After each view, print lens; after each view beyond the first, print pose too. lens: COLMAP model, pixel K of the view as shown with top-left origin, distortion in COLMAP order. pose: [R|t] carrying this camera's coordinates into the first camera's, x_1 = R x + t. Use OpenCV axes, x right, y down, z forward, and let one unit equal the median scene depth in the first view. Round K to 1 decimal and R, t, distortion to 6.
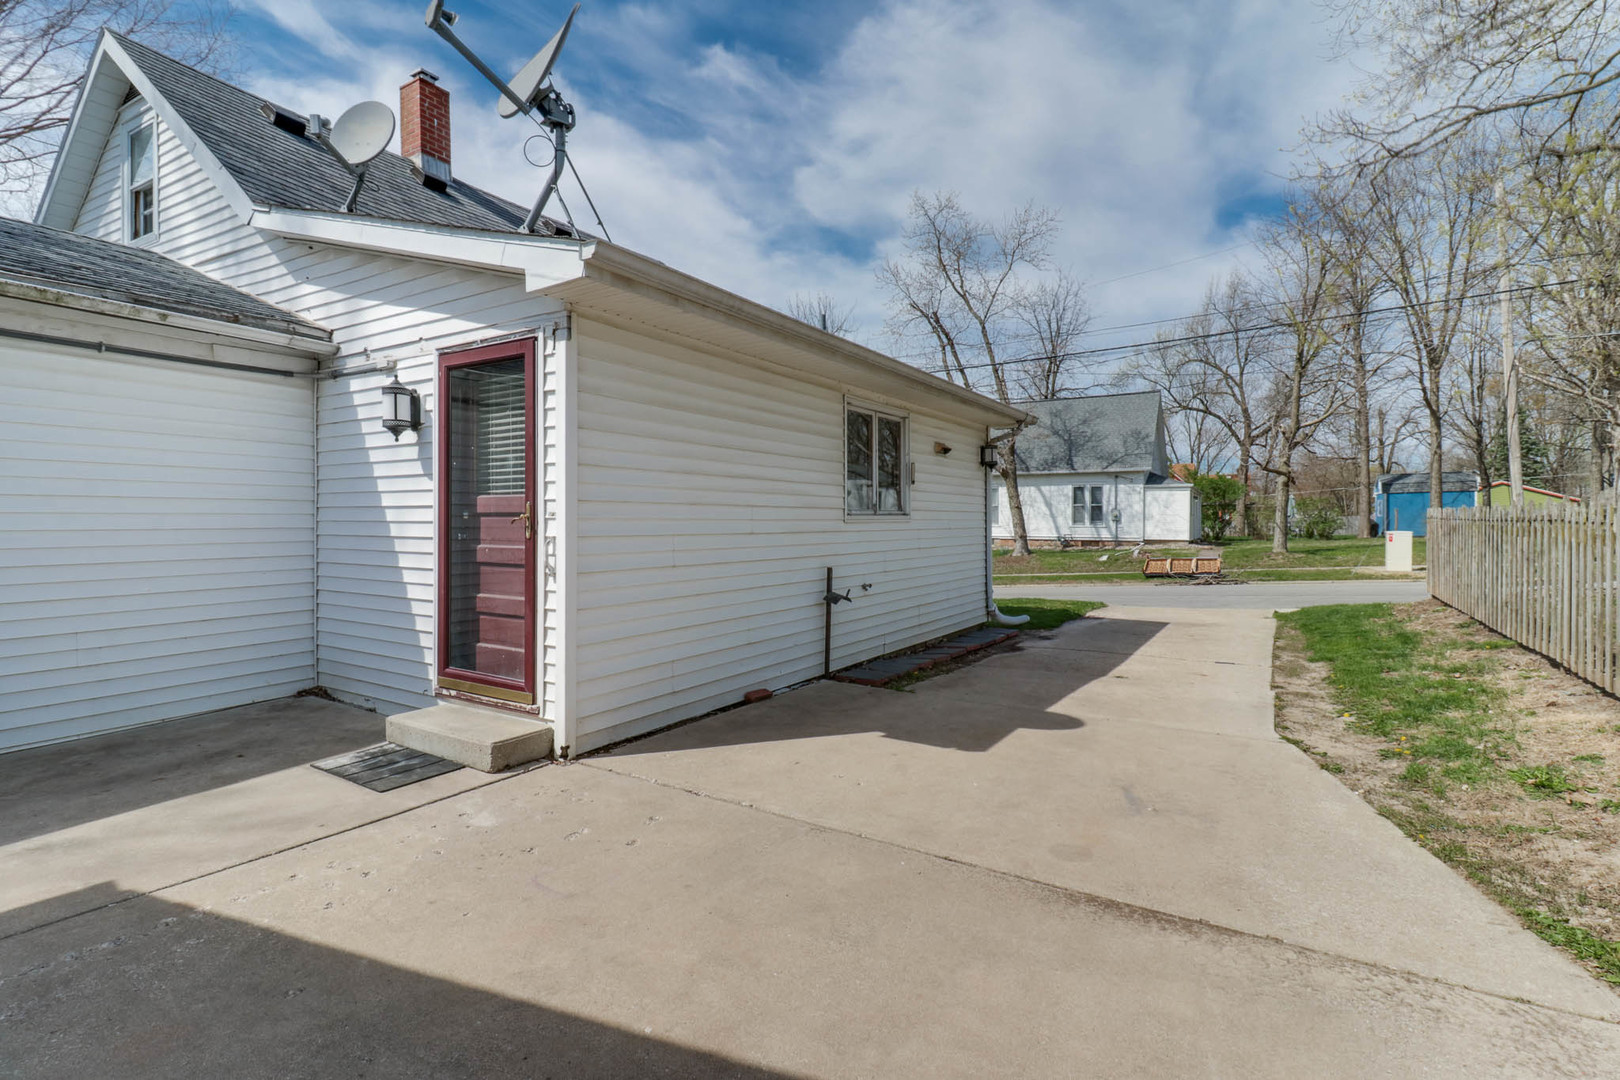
lens RADIAL K [[762.5, 0, 817.7], [0, 762.5, 514.5], [0, 0, 1]] dist [0.002608, 0.000154]
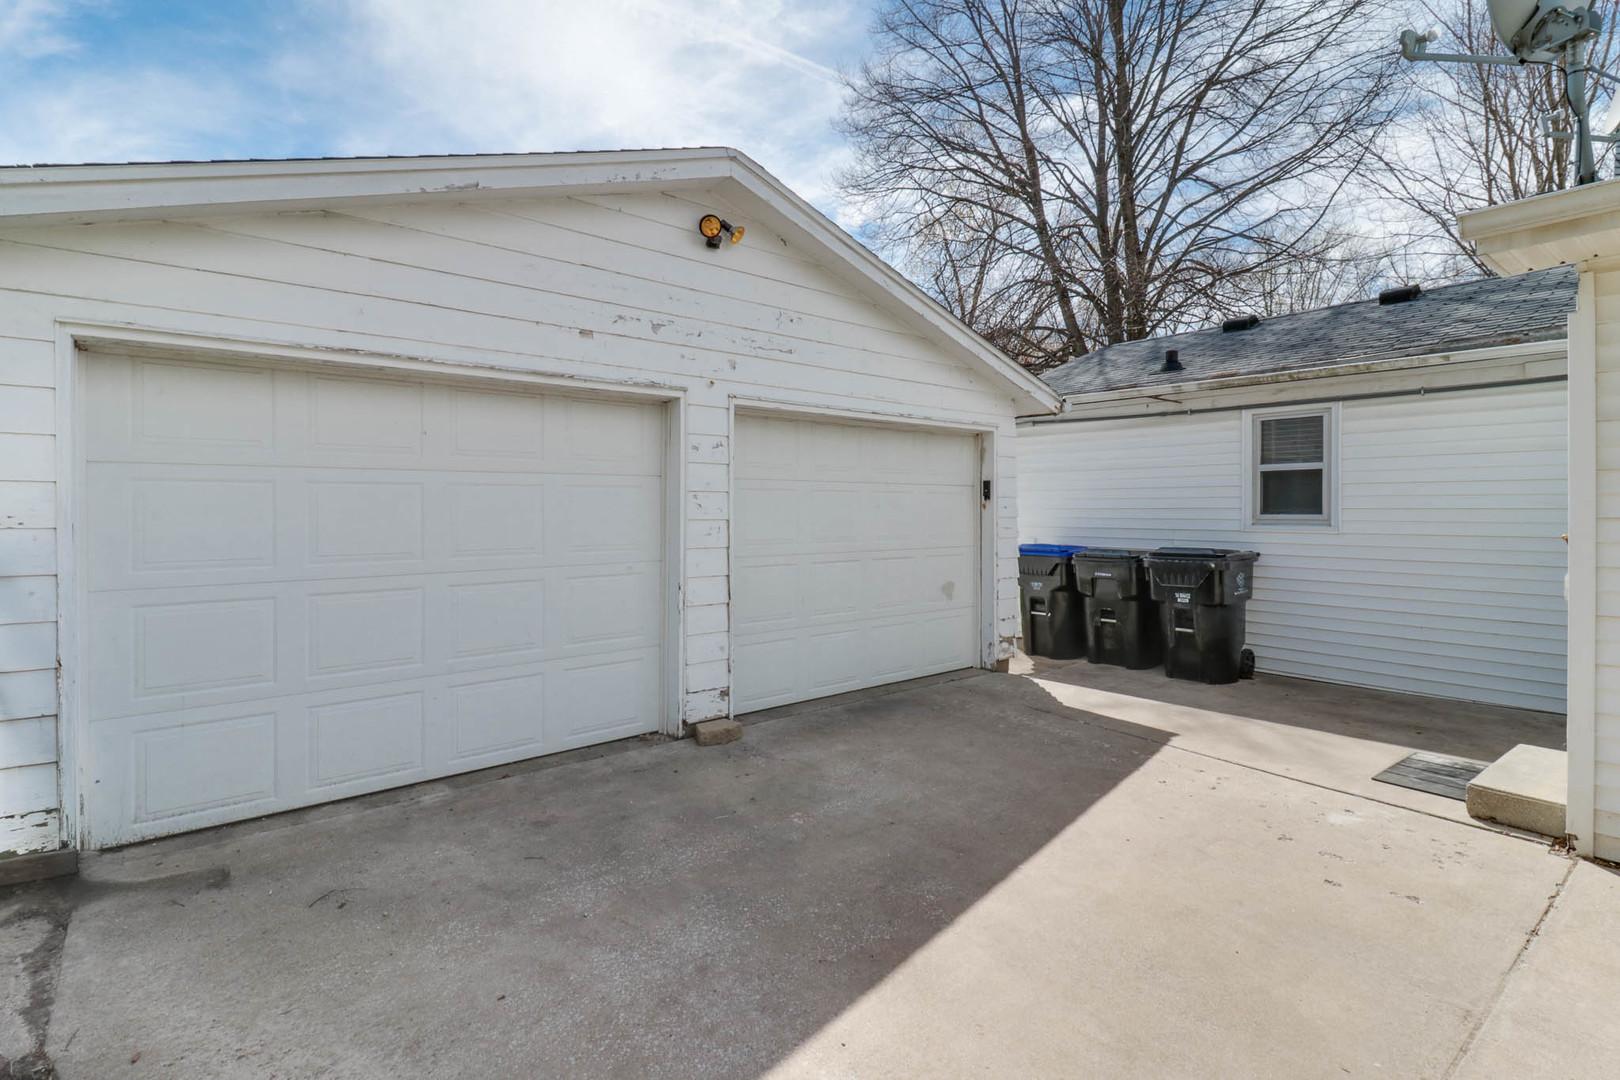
lens RADIAL K [[762.5, 0, 817.7], [0, 762.5, 514.5], [0, 0, 1]] dist [0.002608, 0.000154]
pose [[-0.348092, 0.014146, -0.937354, 0.606199], [0.008965, 0.999891, 0.011760, -0.037502], [0.937418, -0.004310, -0.348180, 0.496852]]
